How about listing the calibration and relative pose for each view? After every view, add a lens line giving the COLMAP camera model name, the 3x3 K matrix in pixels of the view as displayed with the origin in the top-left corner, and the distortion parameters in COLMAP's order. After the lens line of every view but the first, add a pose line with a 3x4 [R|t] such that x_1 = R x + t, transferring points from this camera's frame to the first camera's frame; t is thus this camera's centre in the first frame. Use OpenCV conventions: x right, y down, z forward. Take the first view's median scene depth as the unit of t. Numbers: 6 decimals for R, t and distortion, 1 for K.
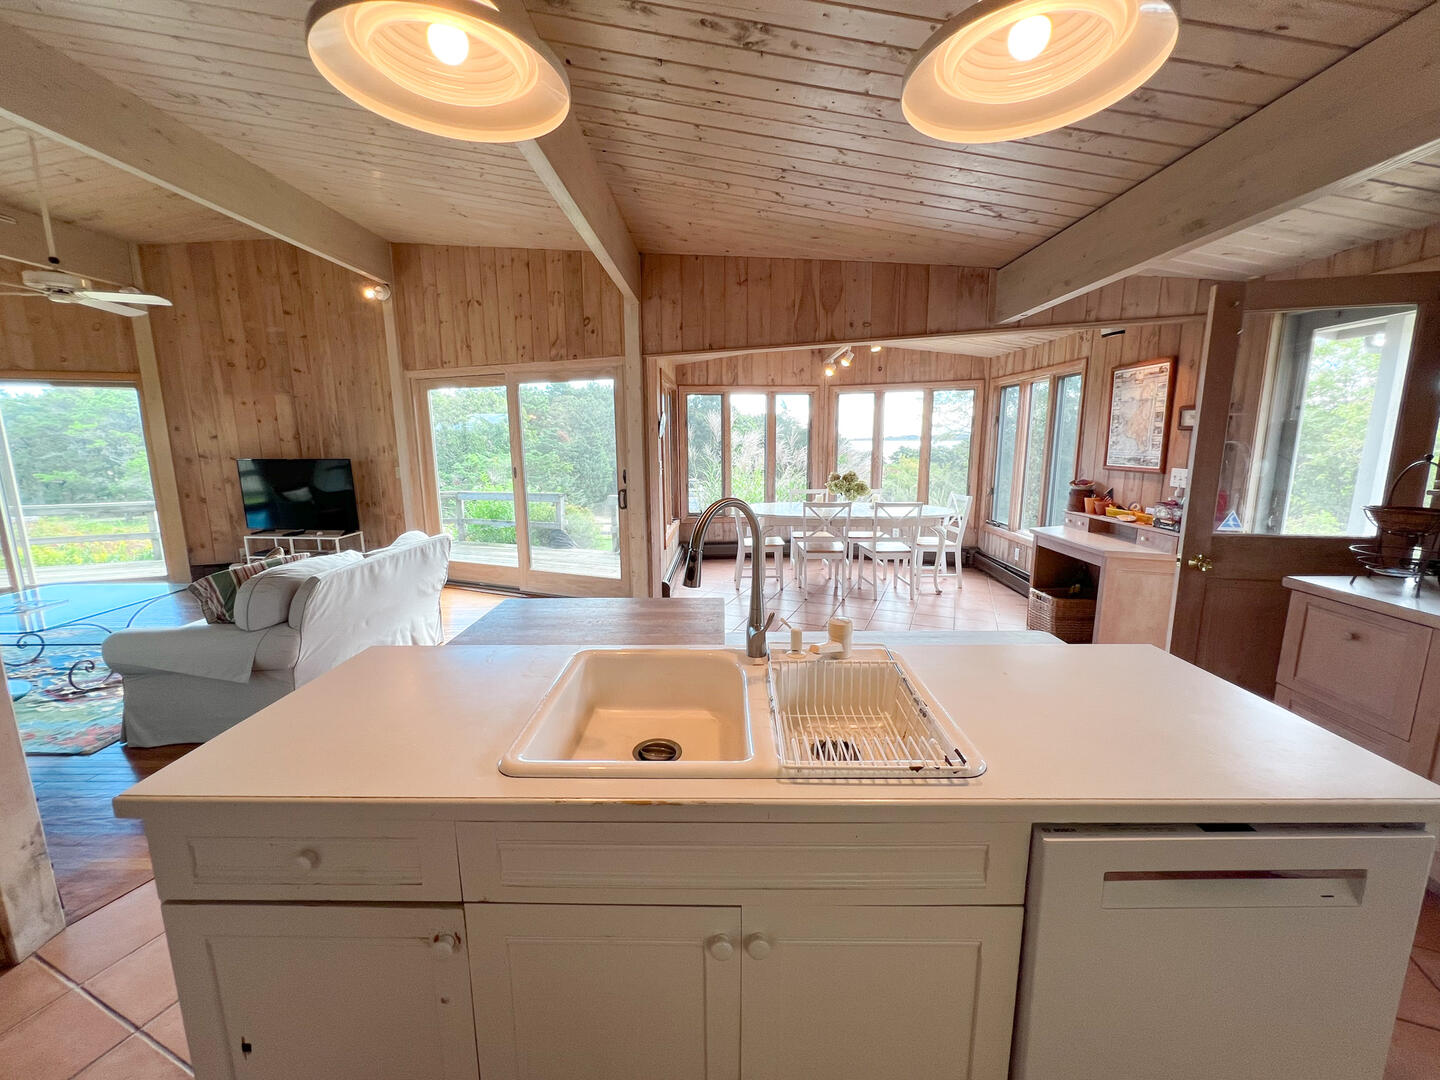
lens RADIAL K [[577.9, 0, 717.5], [0, 577.9, 537.6], [0, 0, 1]] dist [-0.003781, 0.000503]
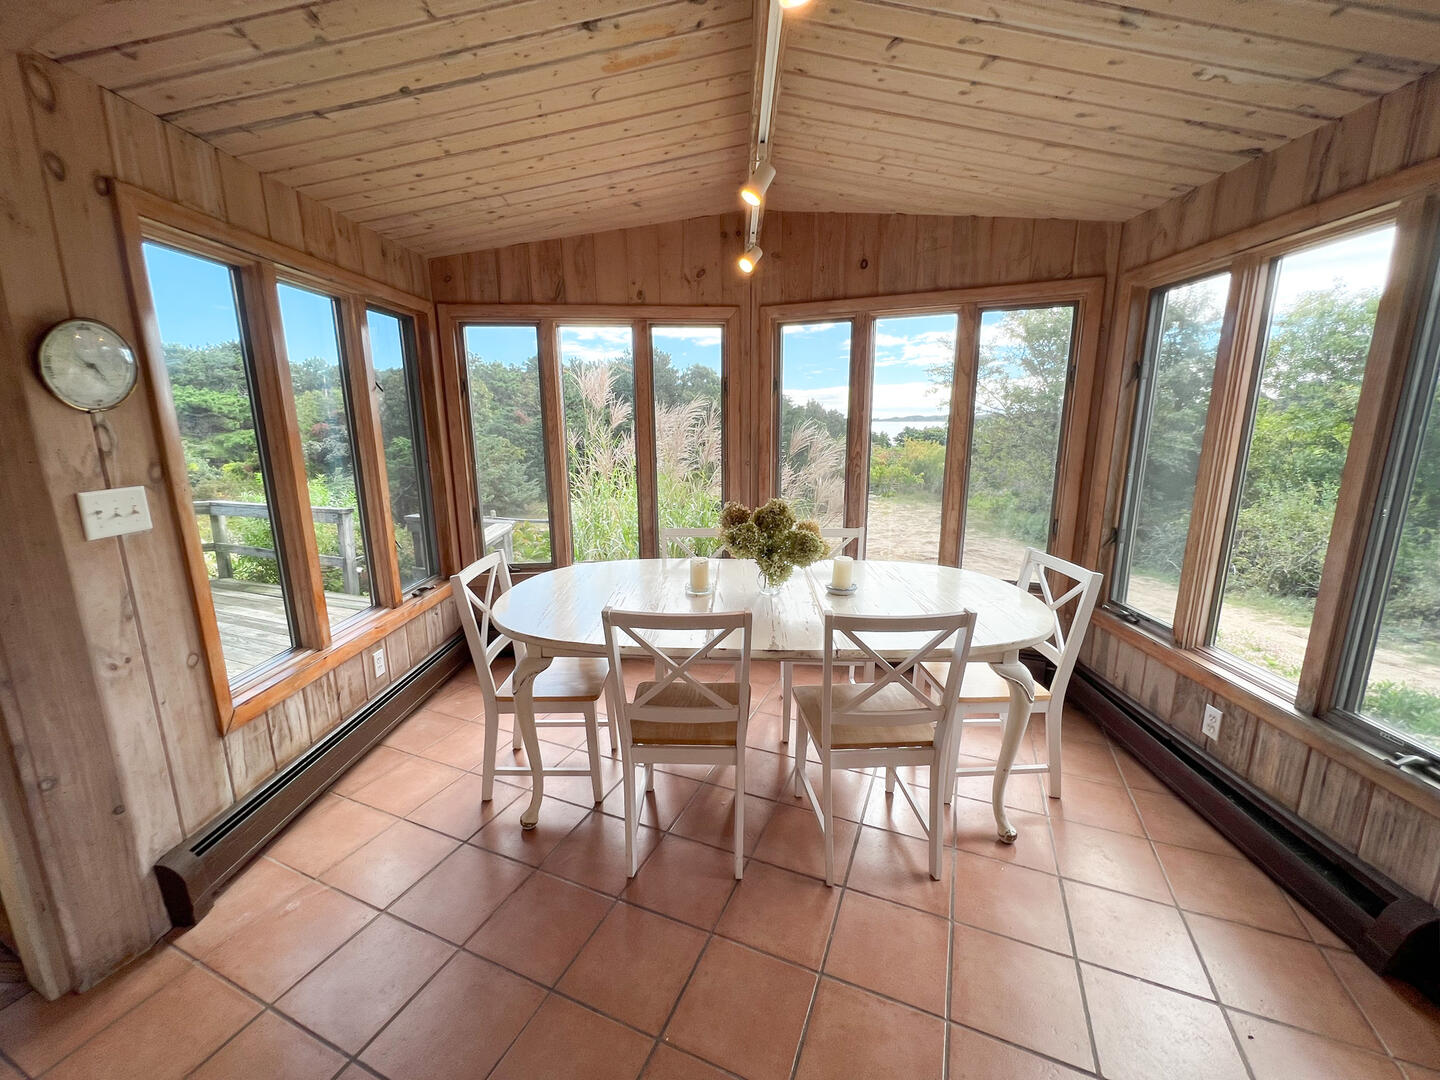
lens RADIAL K [[577.9, 0, 717.5], [0, 577.9, 537.6], [0, 0, 1]] dist [-0.003781, 0.000503]
pose [[0.999981, 0.000669, -0.006191, 0.172698], [-0.000473, 0.999500, 0.031607, -0.090652], [0.006209, -0.031603, 0.999481, 0.547465]]
